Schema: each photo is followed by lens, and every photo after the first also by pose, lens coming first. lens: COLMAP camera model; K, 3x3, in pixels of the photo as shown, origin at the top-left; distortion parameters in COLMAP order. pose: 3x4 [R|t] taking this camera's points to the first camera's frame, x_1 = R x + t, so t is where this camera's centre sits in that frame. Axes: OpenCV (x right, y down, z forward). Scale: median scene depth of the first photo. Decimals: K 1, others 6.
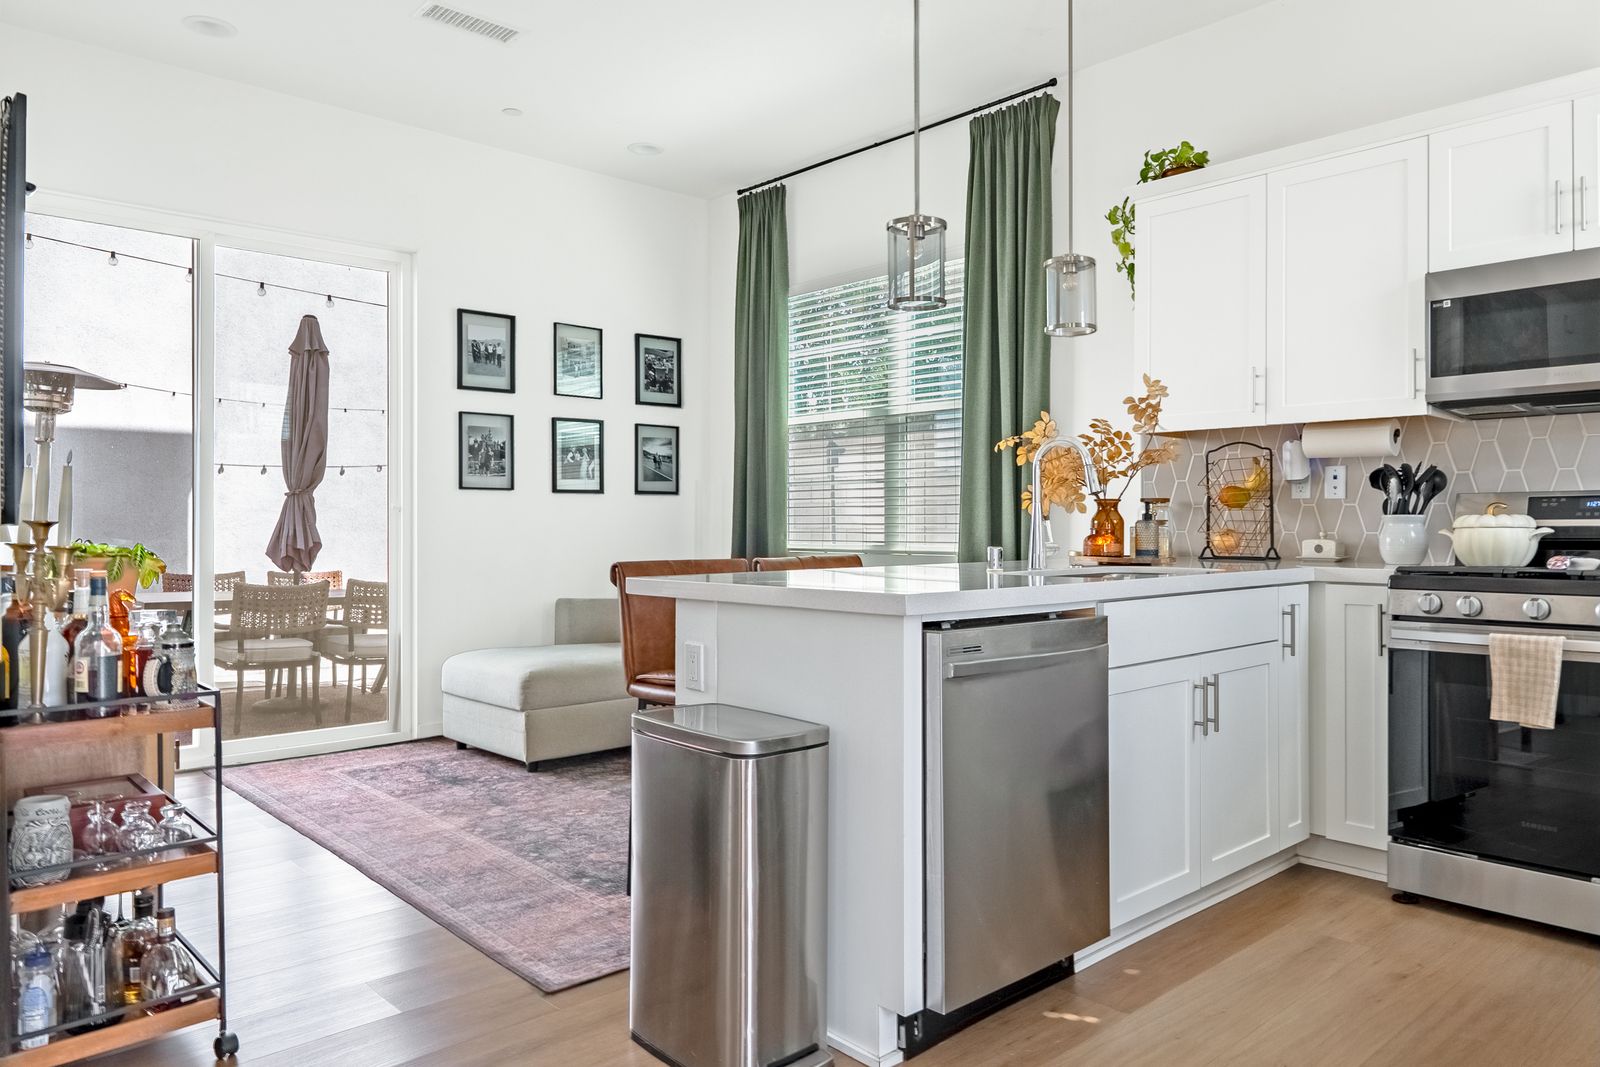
lens RADIAL K [[1084.0, 0, 801.1], [0, 1084.0, 528.0], [0, 0, 1]] dist [0.003089, -0.000041]
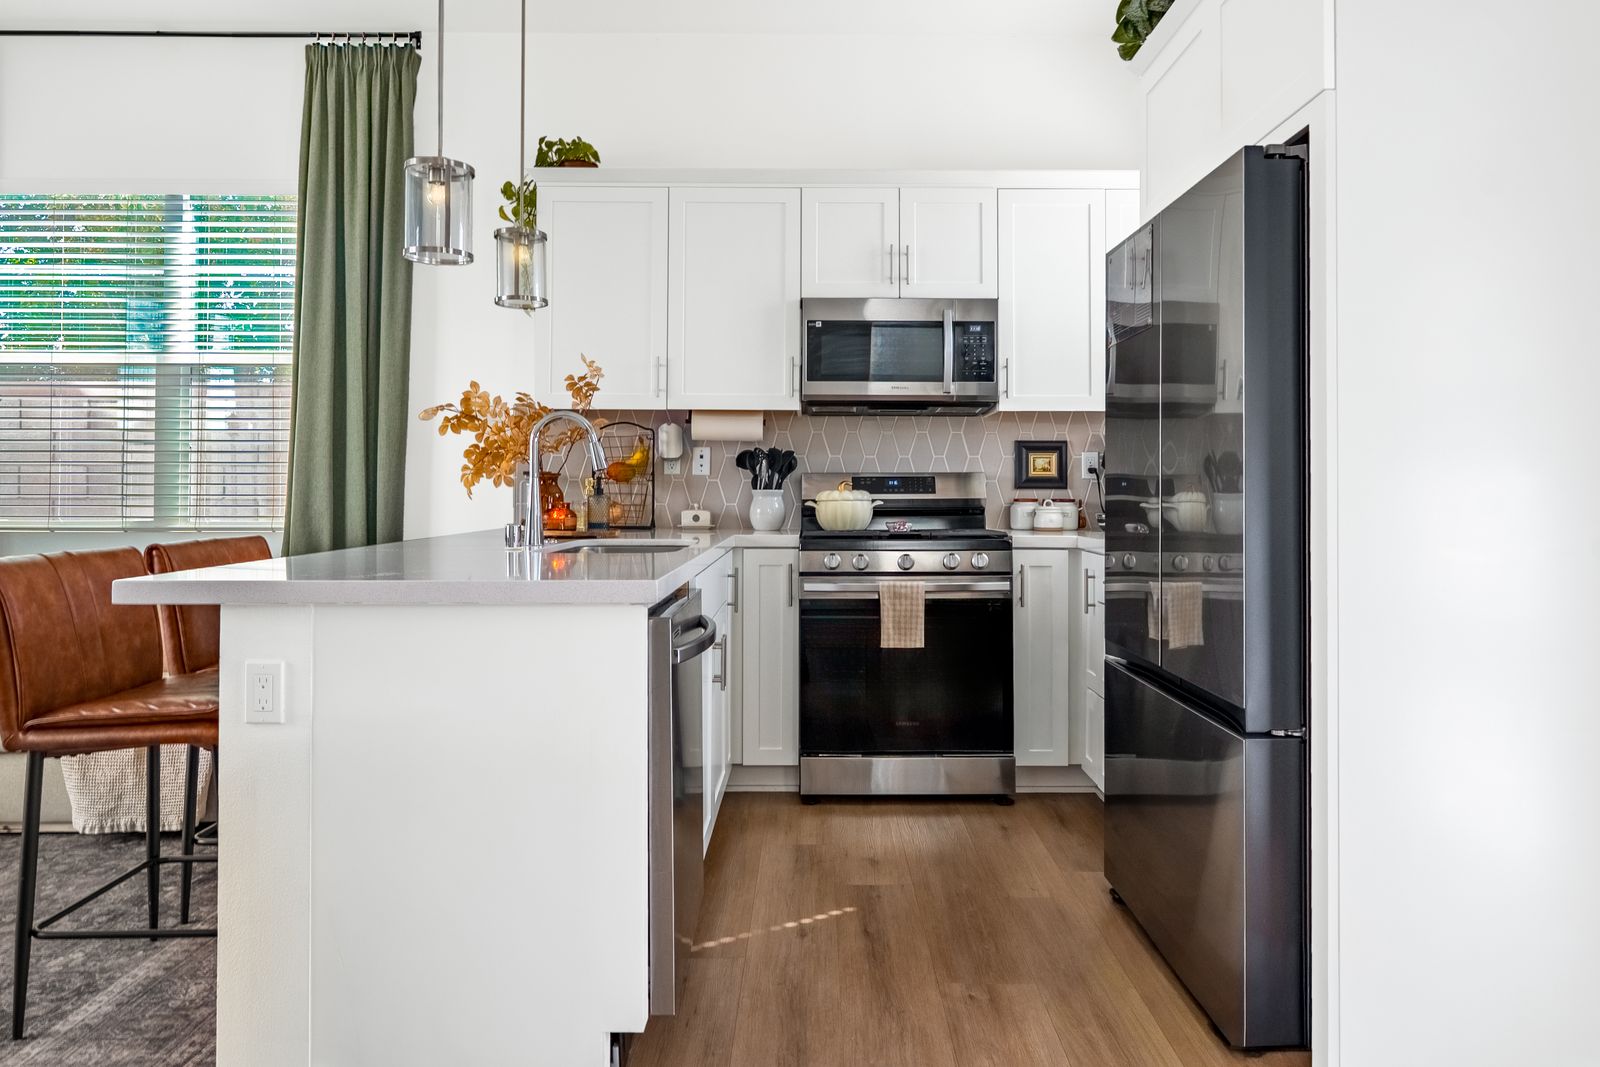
lens RADIAL K [[1040.2, 0, 811.4], [0, 1040.2, 481.6], [0, 0, 1]] dist [-0.000443, 0.001869]
pose [[0.676560, 0.007764, 0.736347, -0.280014], [0.000414, 0.999940, -0.010923, -0.008404], [-0.736388, 0.007695, 0.676516, 0.169383]]
